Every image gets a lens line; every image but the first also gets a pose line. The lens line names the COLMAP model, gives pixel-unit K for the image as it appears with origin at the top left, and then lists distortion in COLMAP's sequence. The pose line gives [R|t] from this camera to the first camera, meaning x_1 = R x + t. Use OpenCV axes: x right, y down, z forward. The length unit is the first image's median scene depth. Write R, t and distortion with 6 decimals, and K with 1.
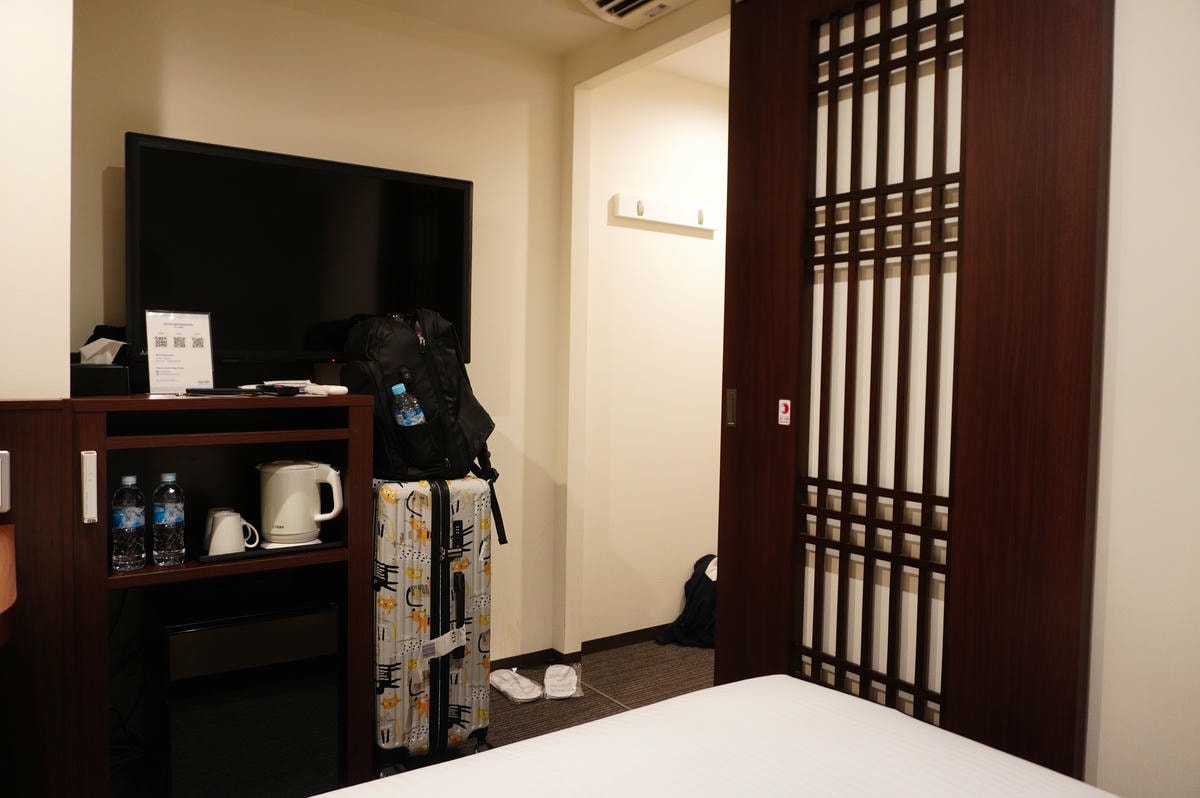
lens RADIAL K [[859.3, 0, 601.9], [0, 859.3, 400.2], [0, 0, 1]] dist [-0.041613, 0.006178]
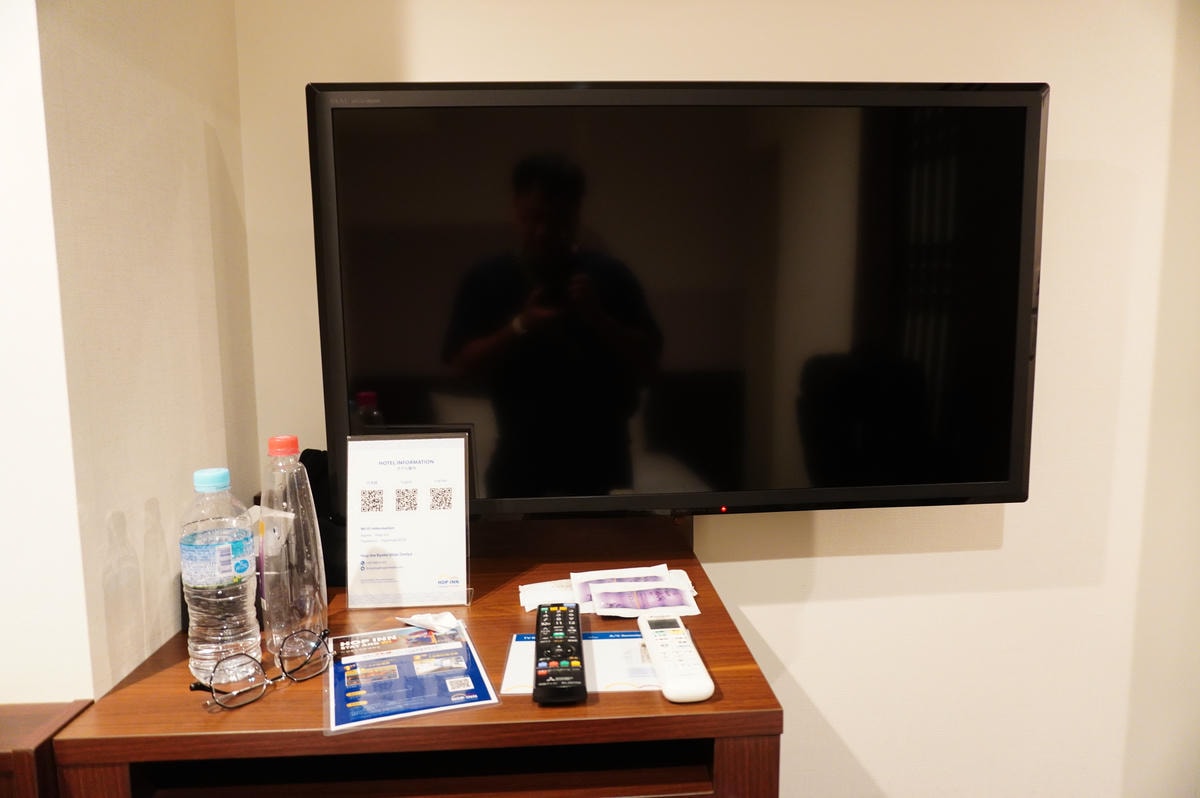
lens RADIAL K [[815.4, 0, 604.8], [0, 815.4, 401.7], [0, 0, 1]] dist [-0.026109, 0.007551]
pose [[0.850058, 0.030851, -0.525785, -0.145524], [0.008990, 0.997288, 0.073051, -0.156402], [0.526613, -0.066825, 0.847475, 0.648358]]
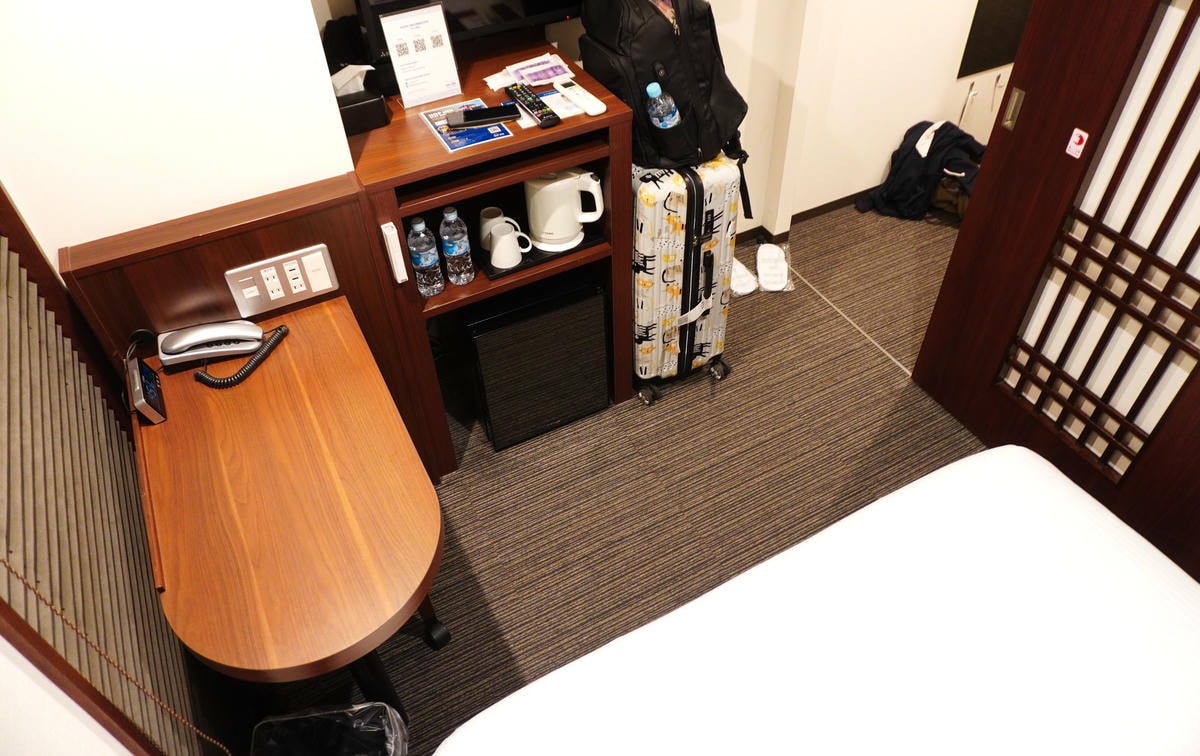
lens RADIAL K [[817.8, 0, 599.0], [0, 817.8, 375.5], [0, 0, 1]] dist [-0.073417, 0.010495]
pose [[0.989098, 0.062626, -0.133280, -0.158060], [0.044187, 0.737141, 0.674293, -0.381545], [0.140474, -0.672830, 0.726337, 0.137975]]
